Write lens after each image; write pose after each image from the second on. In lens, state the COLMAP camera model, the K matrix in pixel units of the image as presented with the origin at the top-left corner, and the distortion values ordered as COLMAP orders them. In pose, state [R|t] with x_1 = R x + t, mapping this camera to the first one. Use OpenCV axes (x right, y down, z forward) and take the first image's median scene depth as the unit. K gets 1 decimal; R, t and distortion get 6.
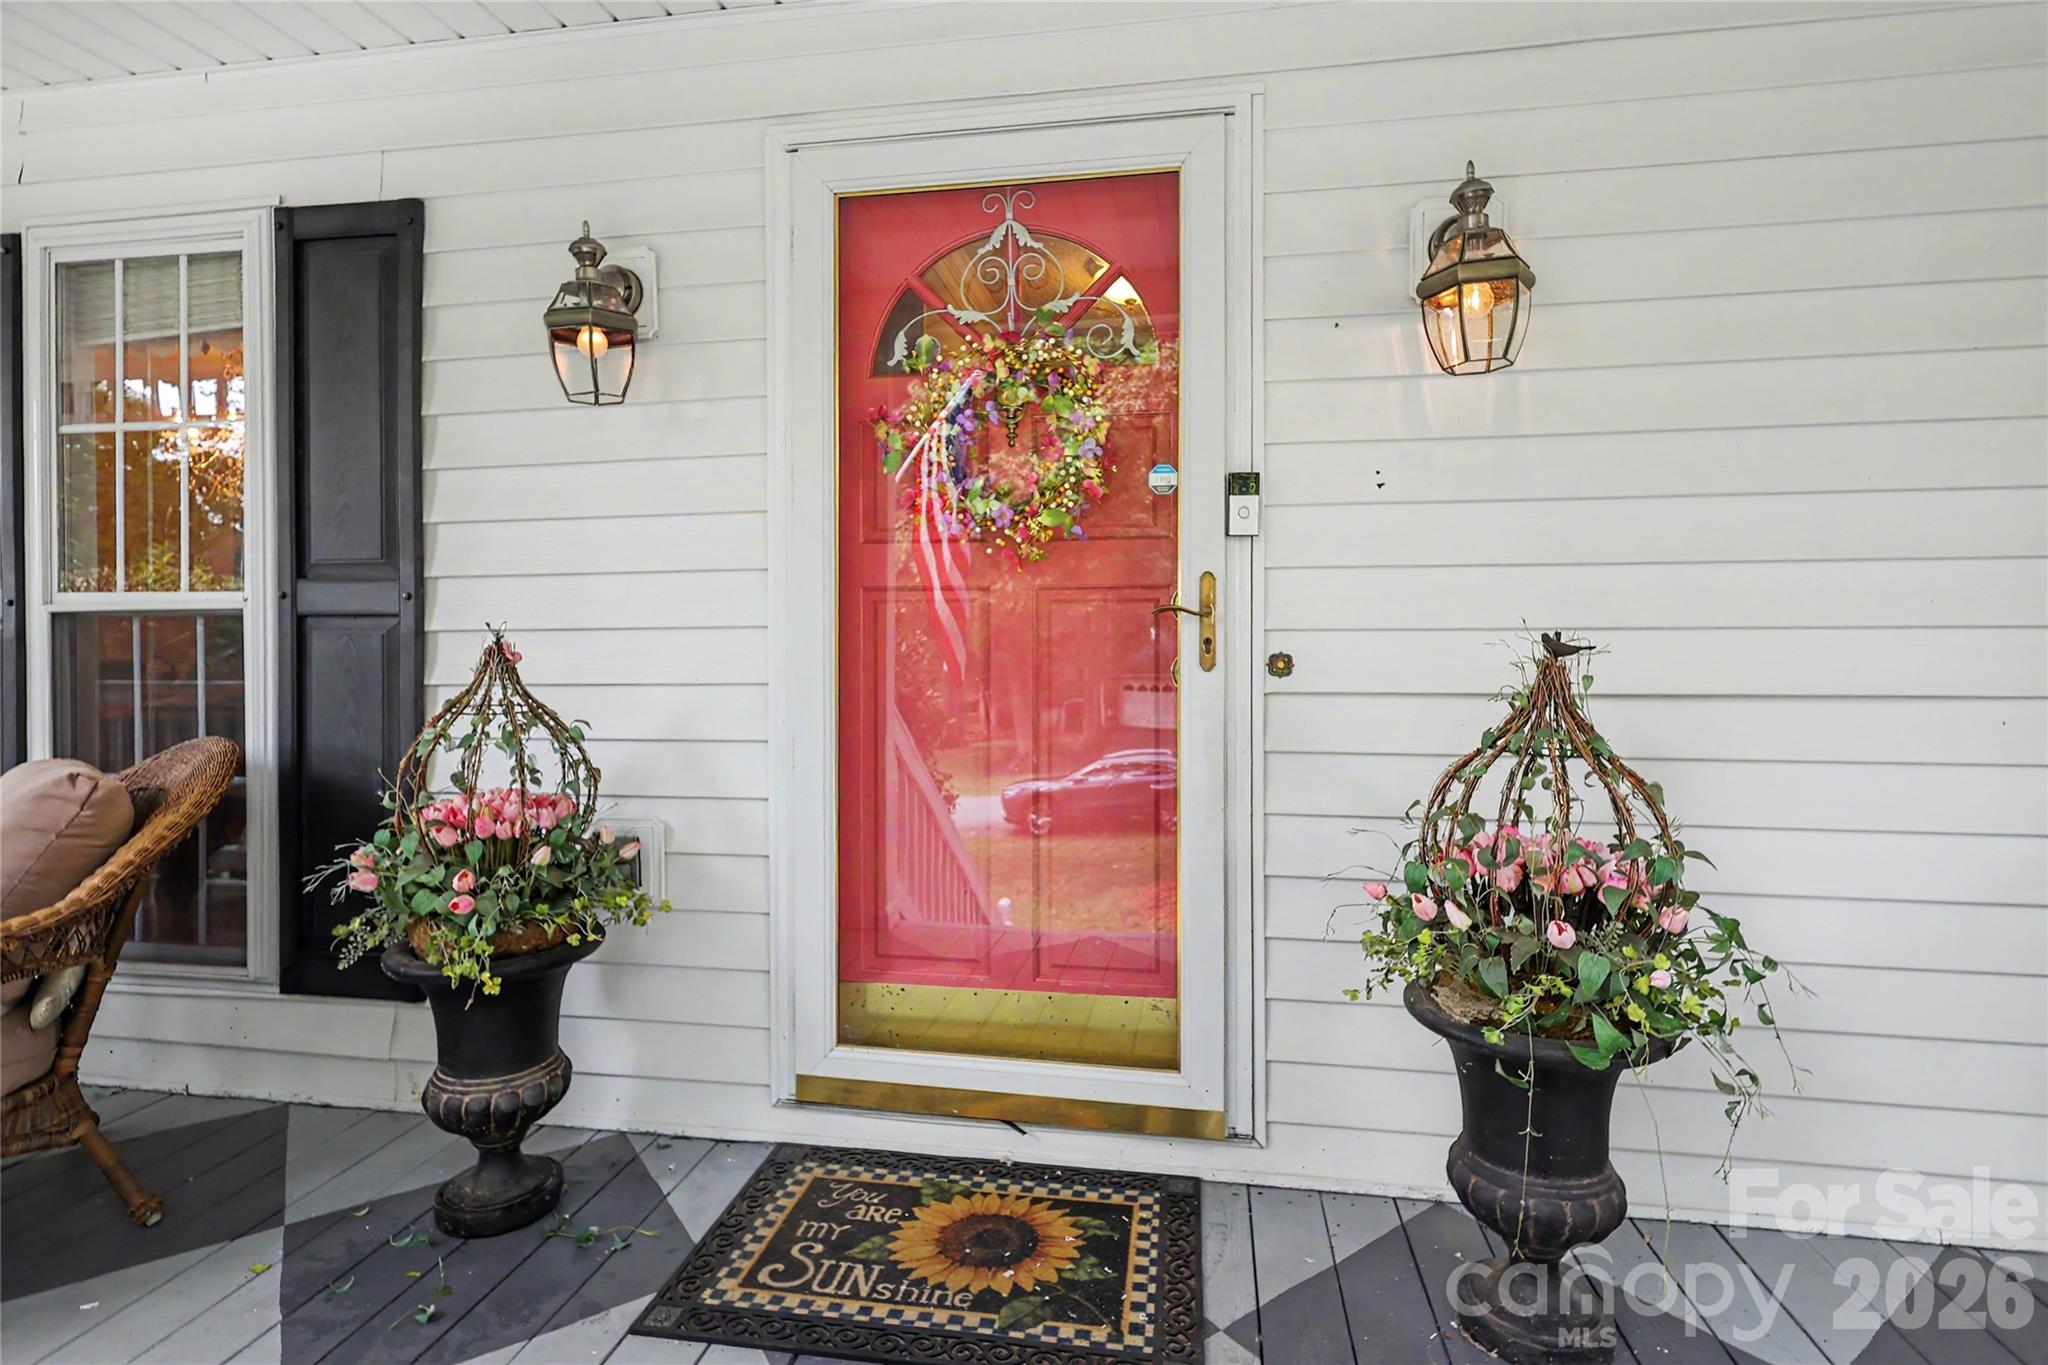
lens RADIAL K [[972.0, 0, 1008.9], [0, 972.0, 647.2], [0, 0, 1]] dist [-0.001181, 0.002364]
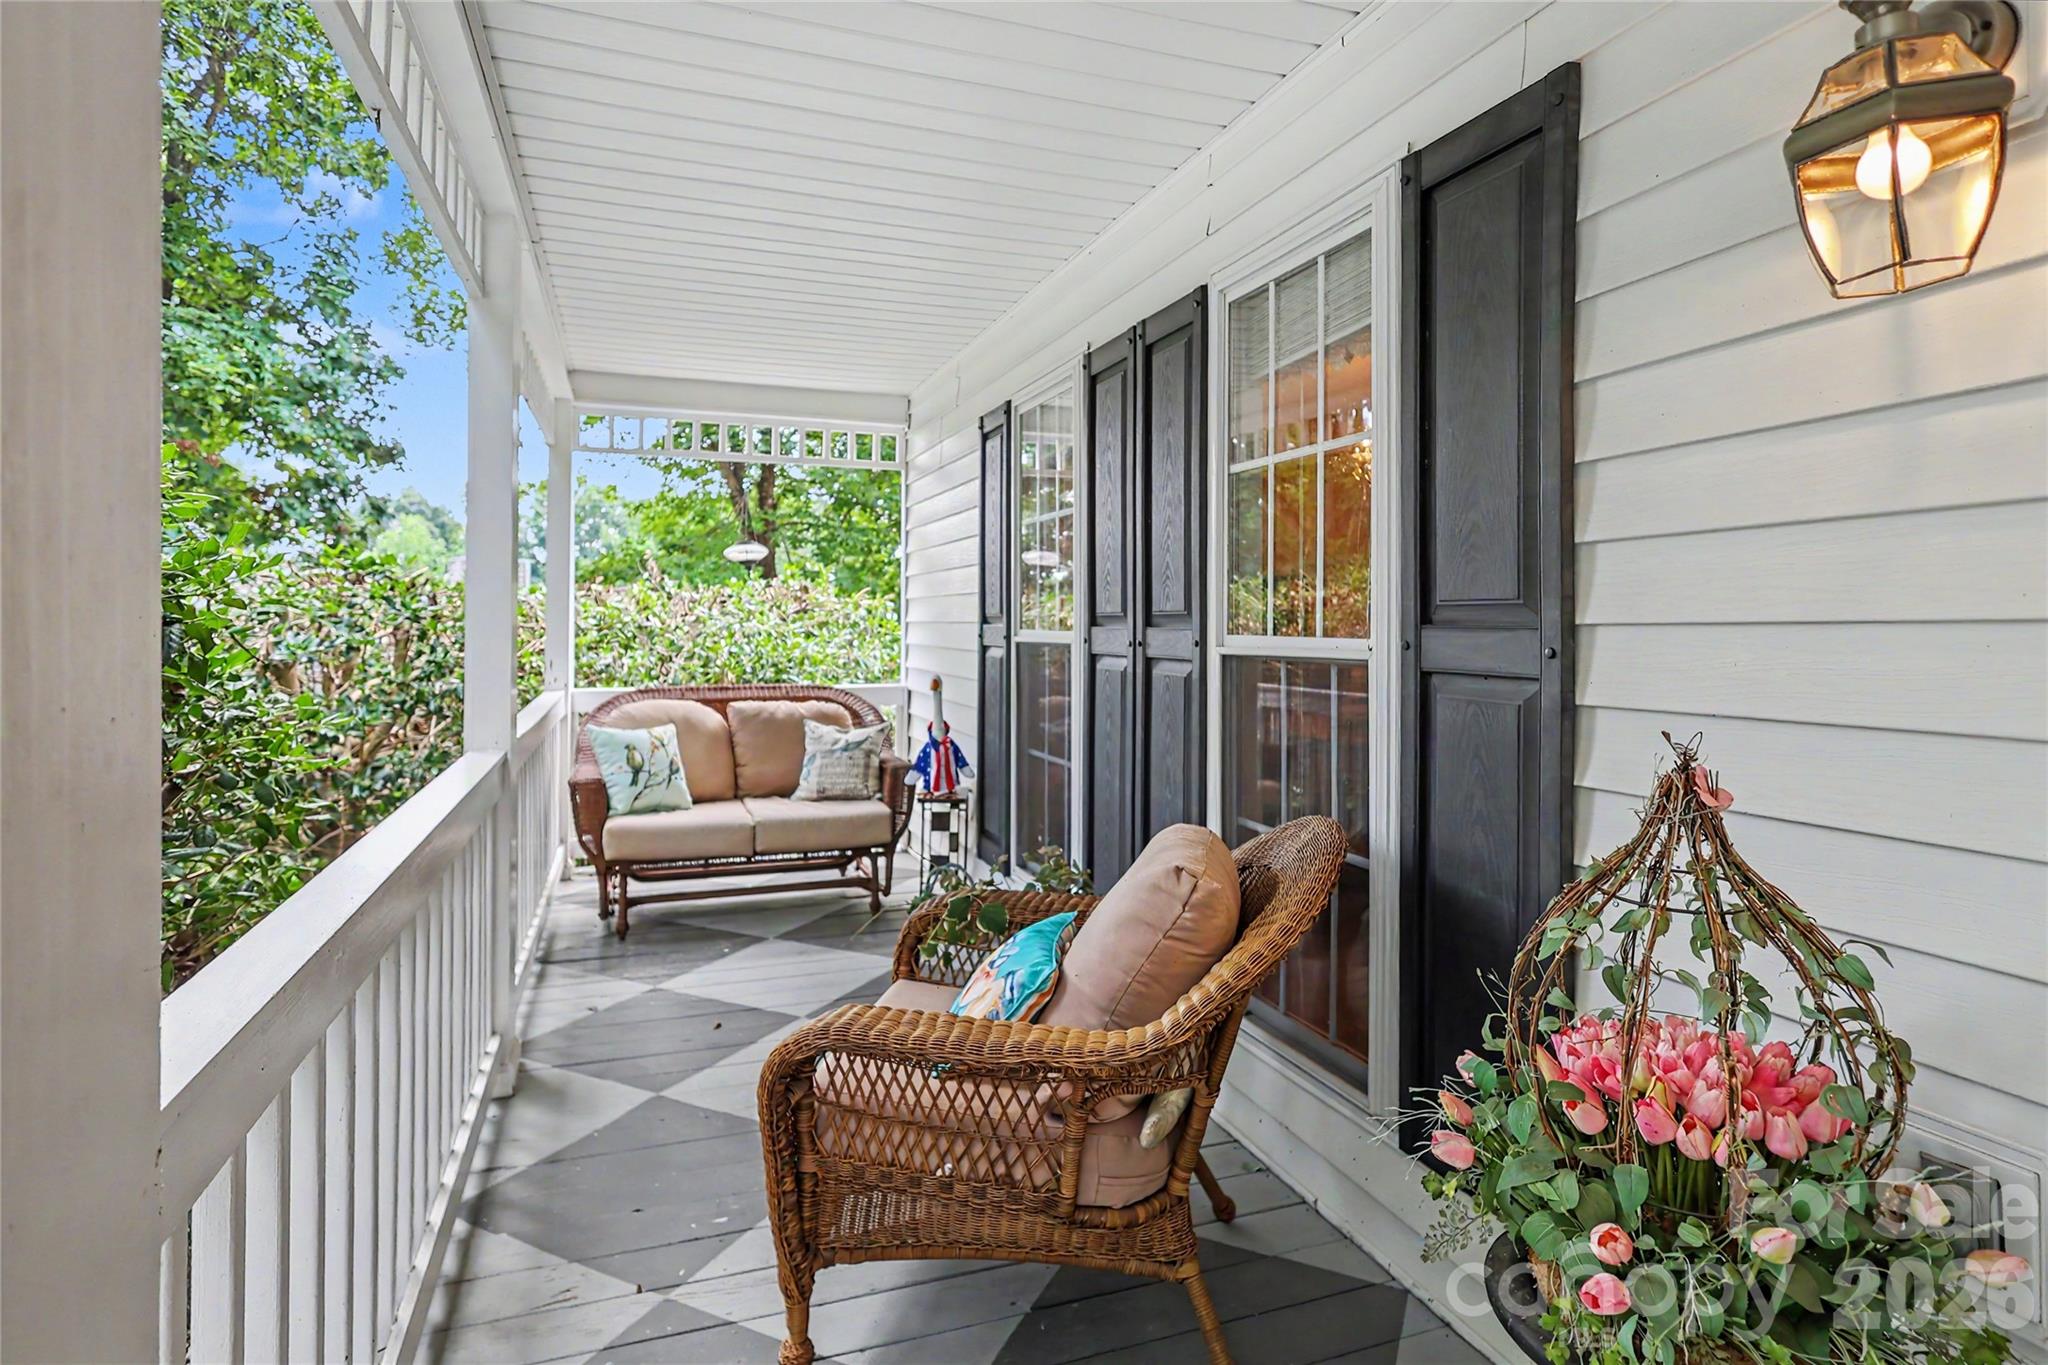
lens RADIAL K [[1038.0, 0, 1028.2], [0, 1038.0, 613.3], [0, 0, 1]] dist [0.002154, 0.000841]
pose [[0.487128, -0.002710, -0.873326, -0.164092], [-0.015669, 0.999807, -0.011843, -0.066280], [0.873190, 0.019453, 0.486992, 0.328642]]
